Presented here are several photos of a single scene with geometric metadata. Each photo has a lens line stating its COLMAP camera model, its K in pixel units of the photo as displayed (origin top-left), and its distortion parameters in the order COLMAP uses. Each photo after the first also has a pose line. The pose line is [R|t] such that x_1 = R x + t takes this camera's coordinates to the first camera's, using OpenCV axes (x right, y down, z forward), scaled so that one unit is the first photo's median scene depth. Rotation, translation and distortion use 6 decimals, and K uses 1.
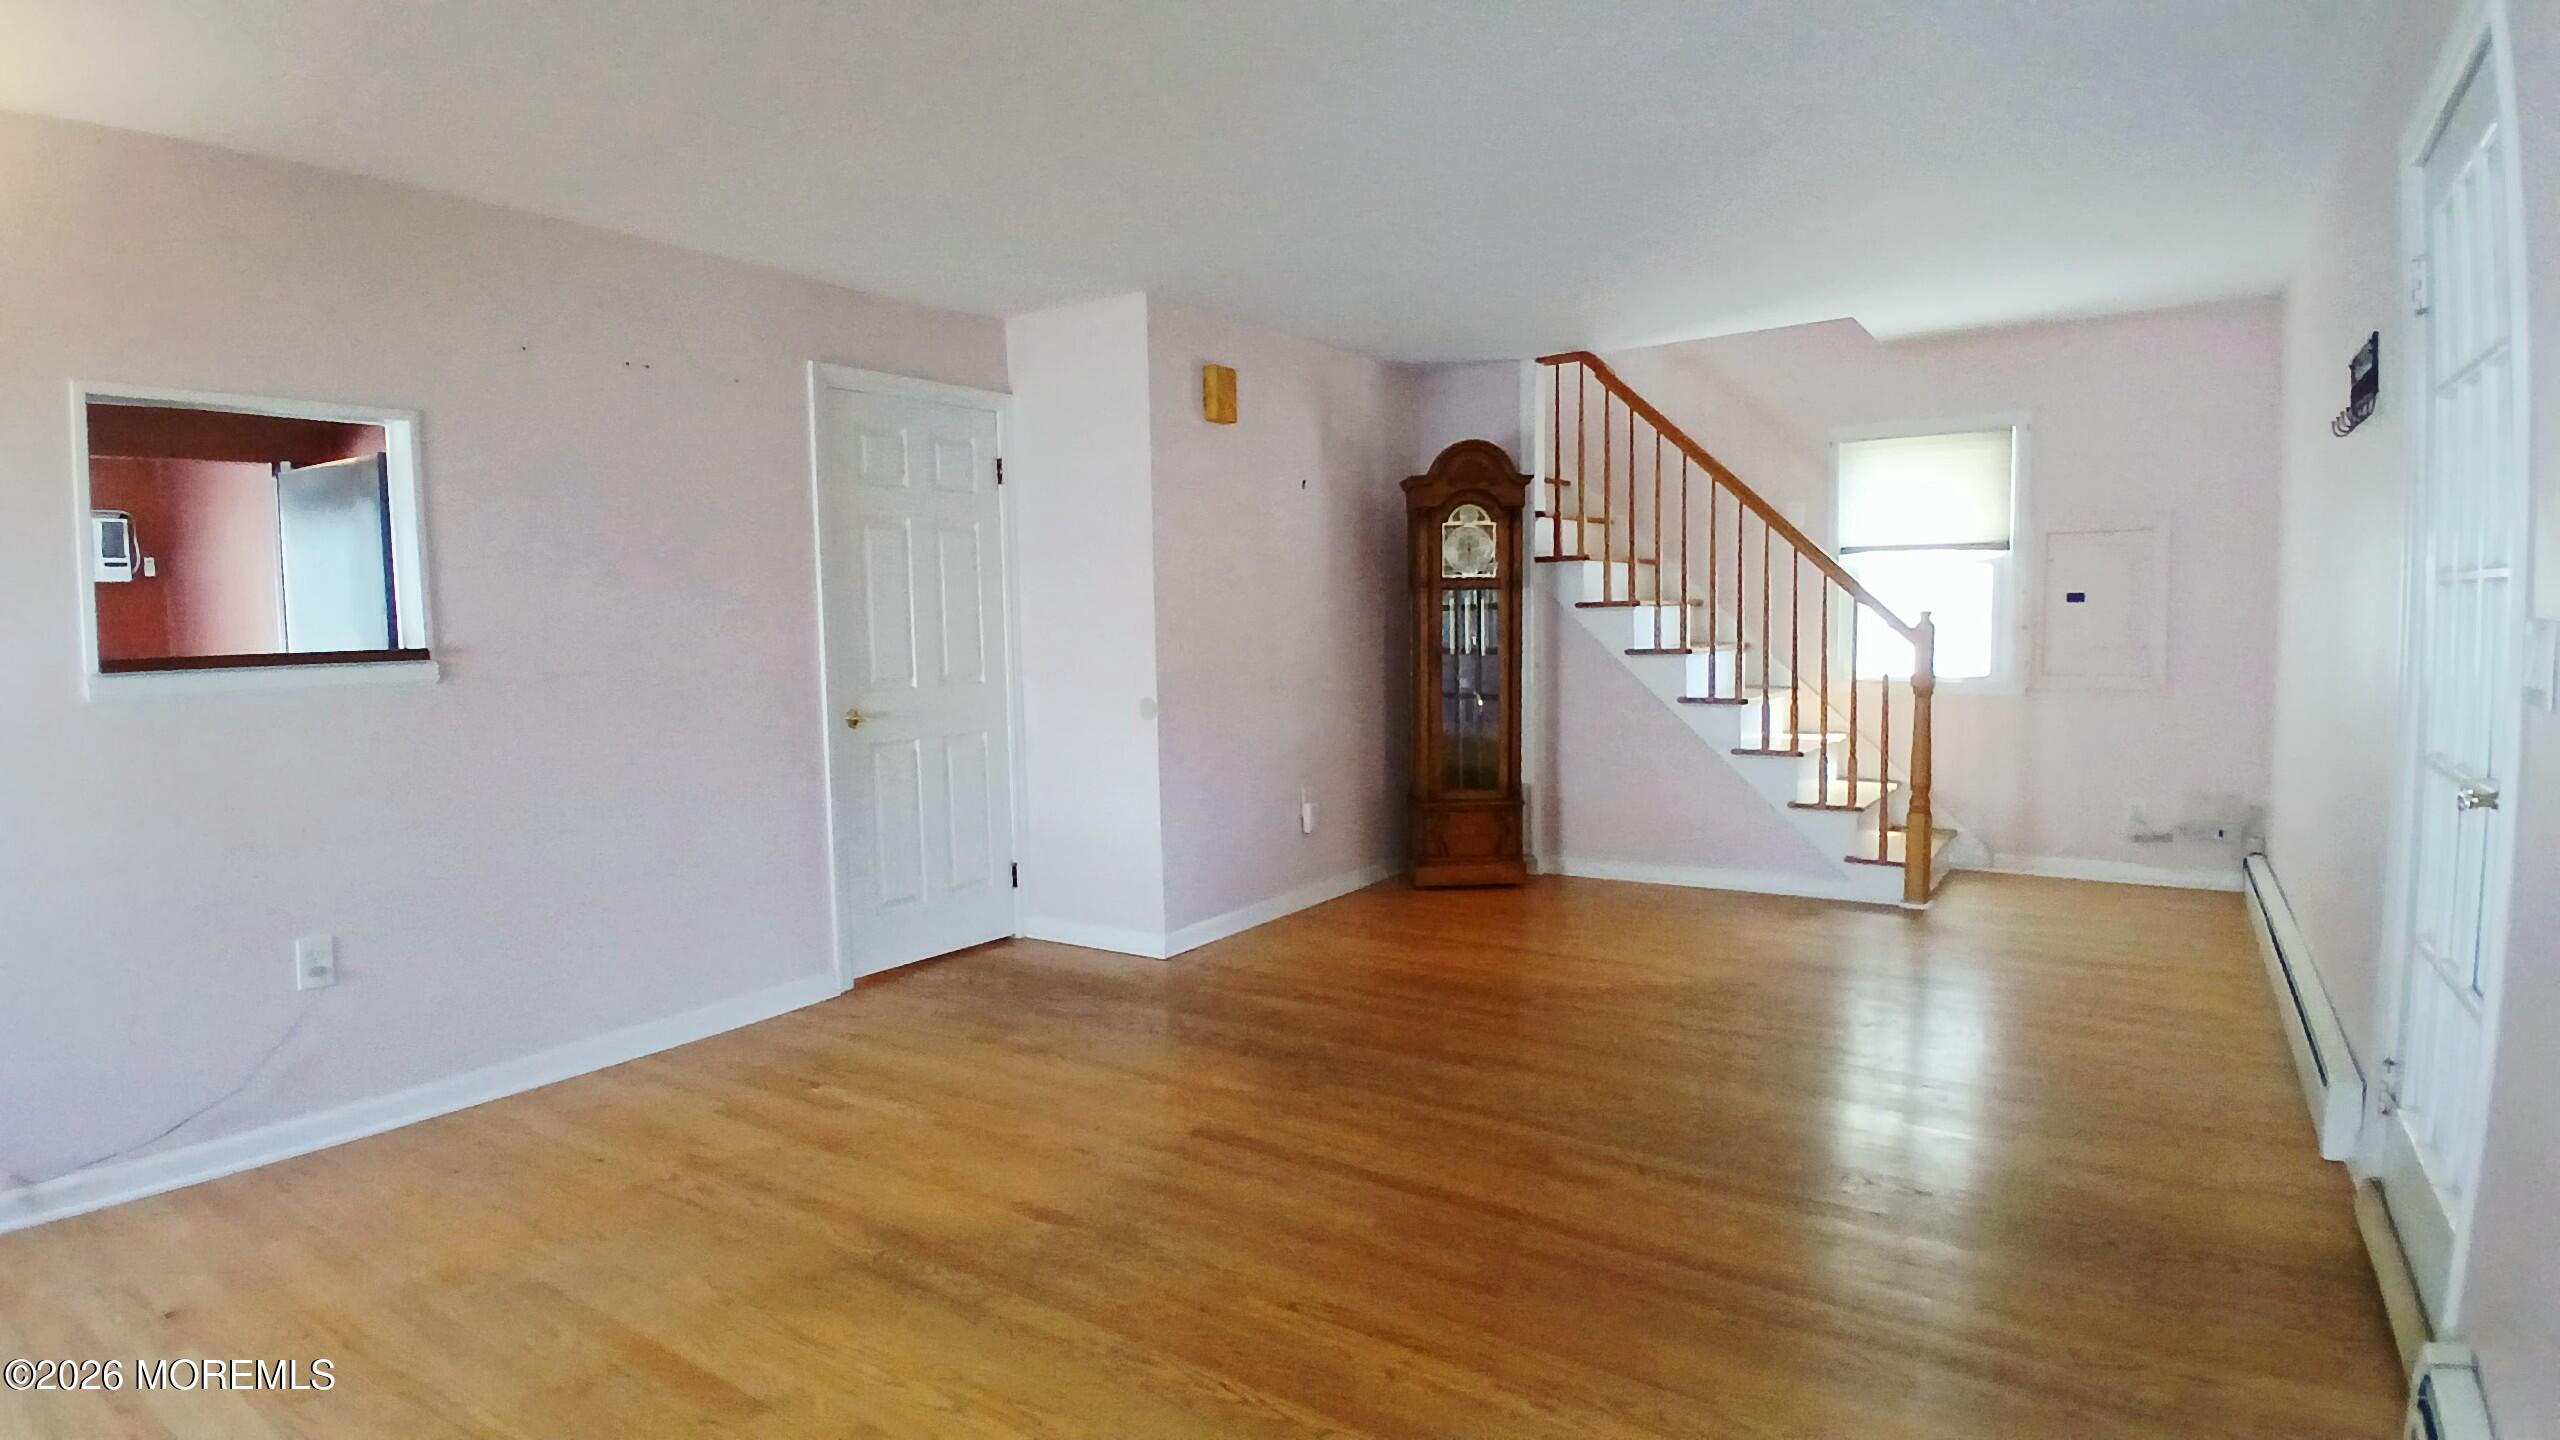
lens RADIAL K [[1305.1, 0, 1263.6], [0, 1305.1, 723.4], [0, 0, 1]] dist [-0.038295, -0.000684]
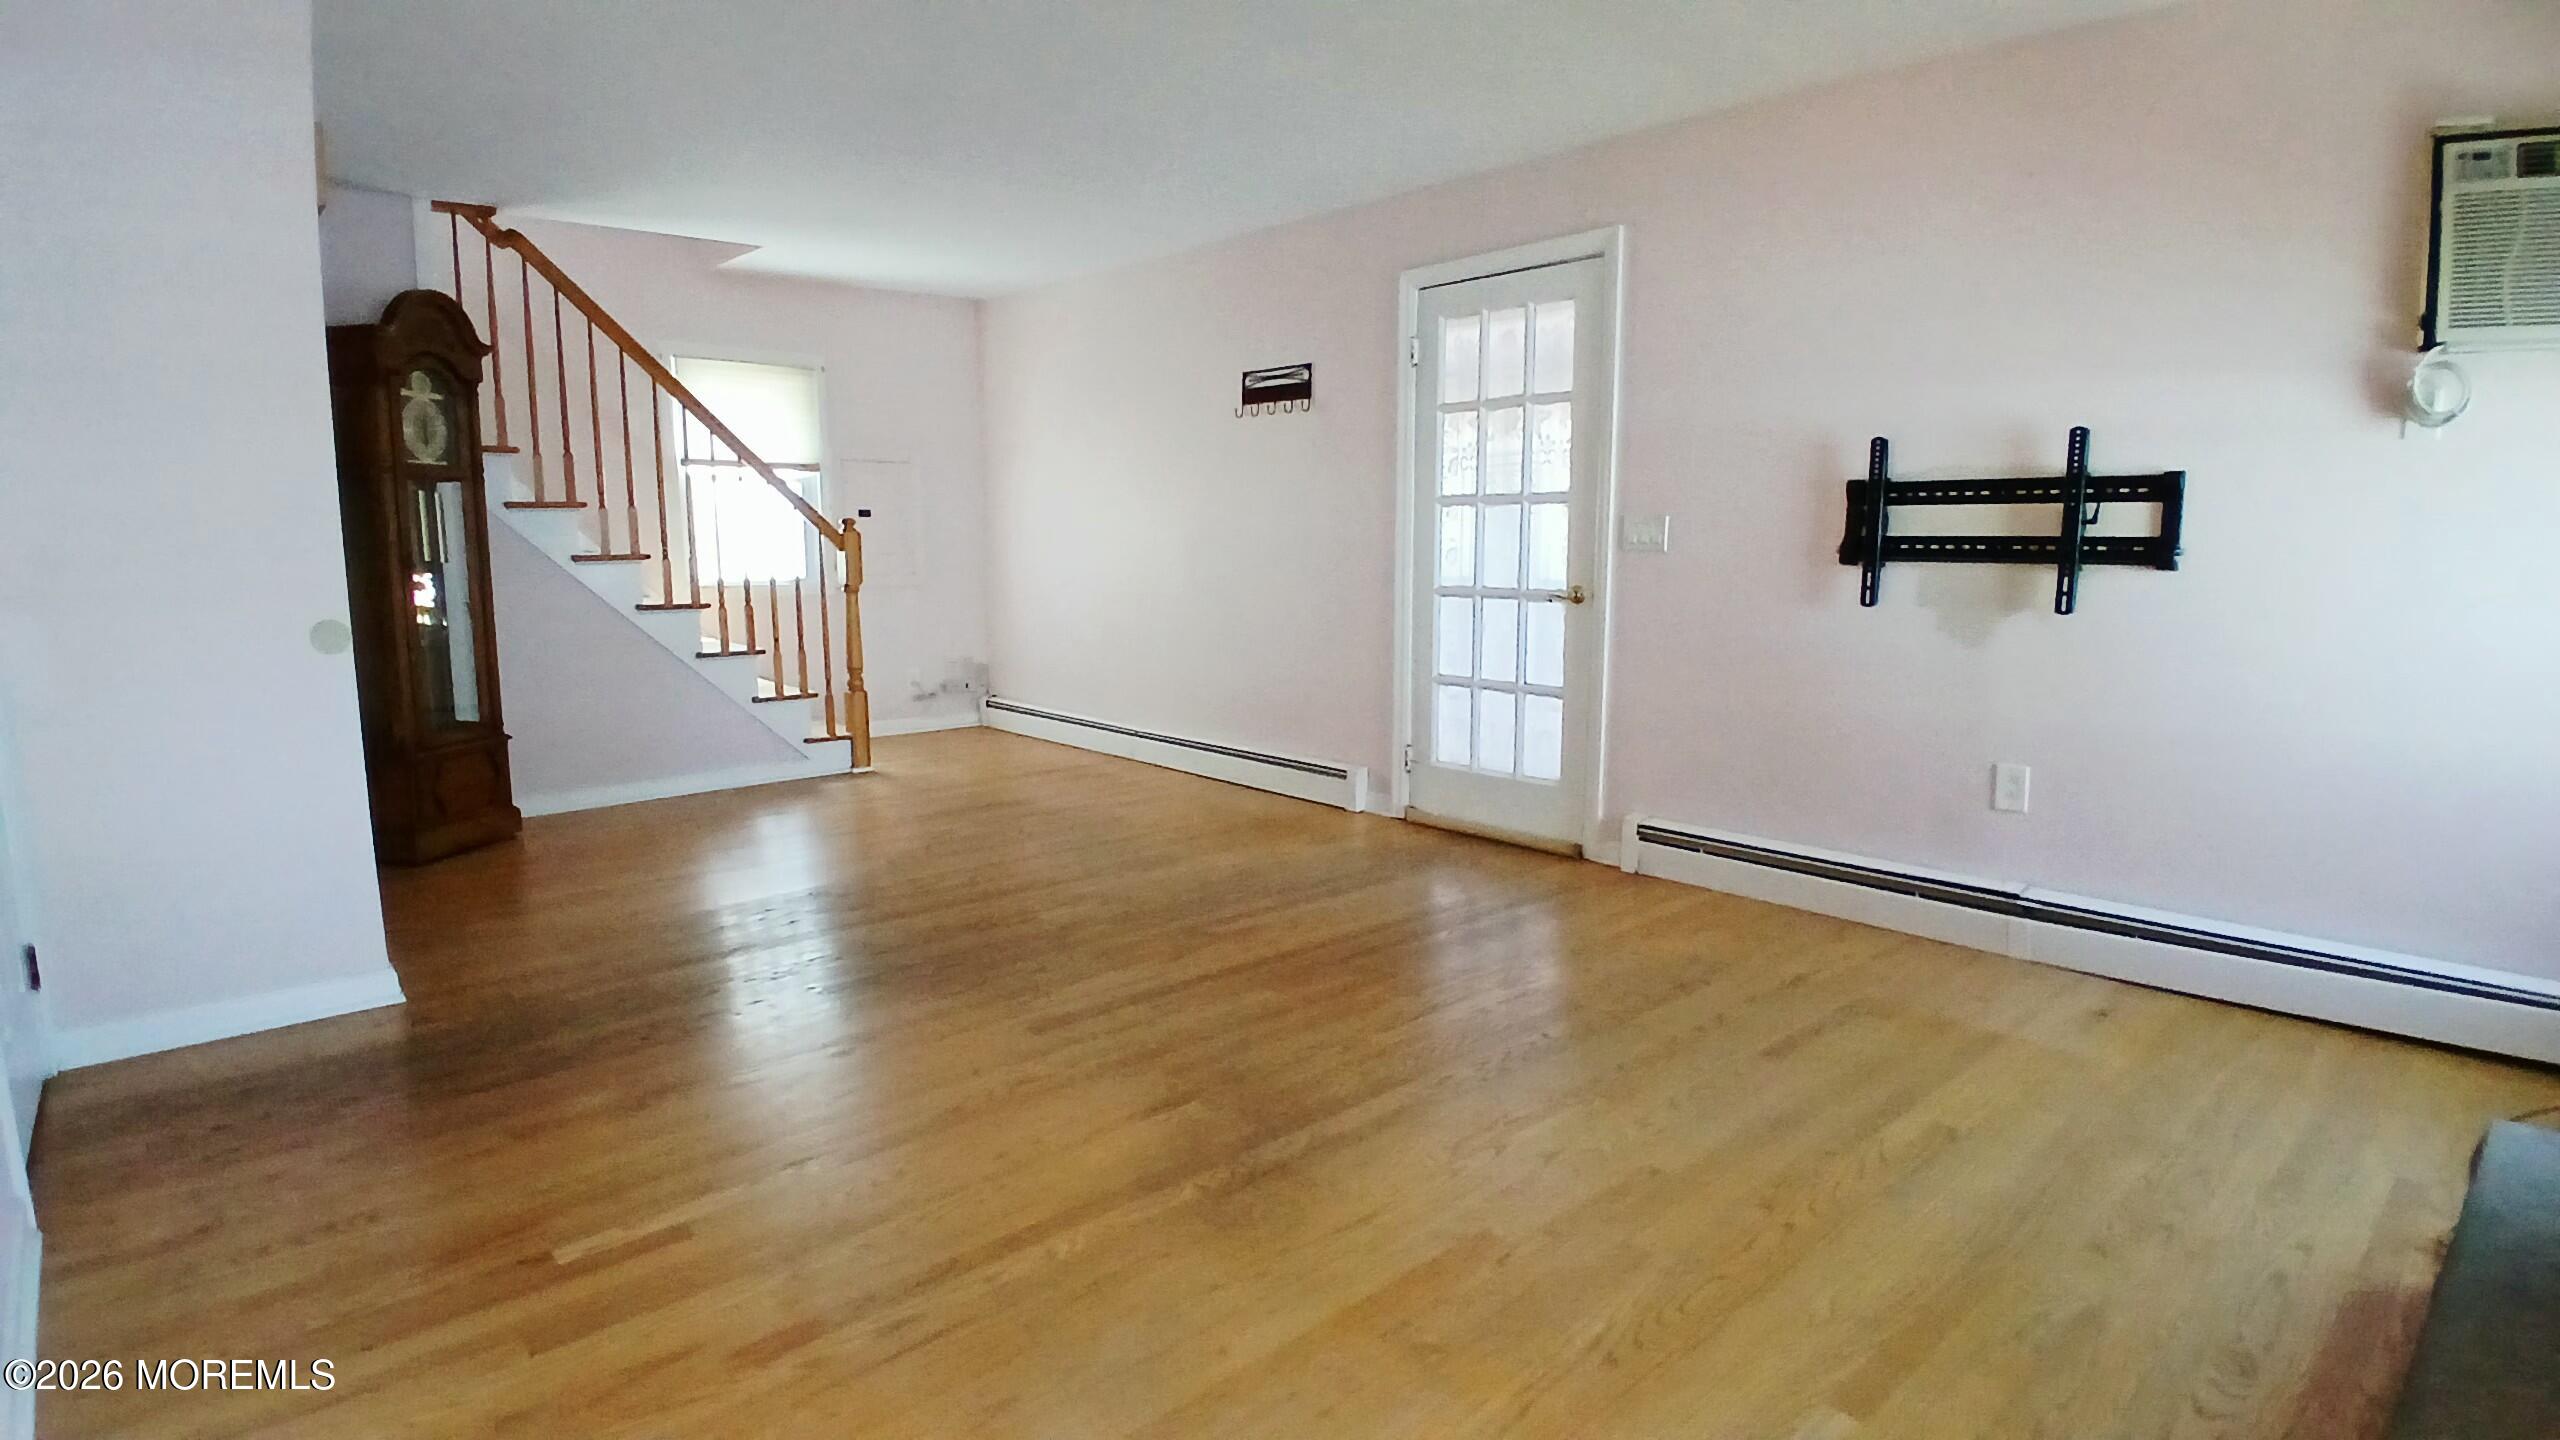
lens RADIAL K [[1305.1, 0, 1263.6], [0, 1305.1, 723.4], [0, 0, 1]] dist [-0.038295, -0.000684]
pose [[0.208590, -0.119483, 0.970677, -0.551947], [0.071058, 0.991738, 0.106806, -0.002516], [-0.975418, 0.046696, 0.215357, 0.363455]]
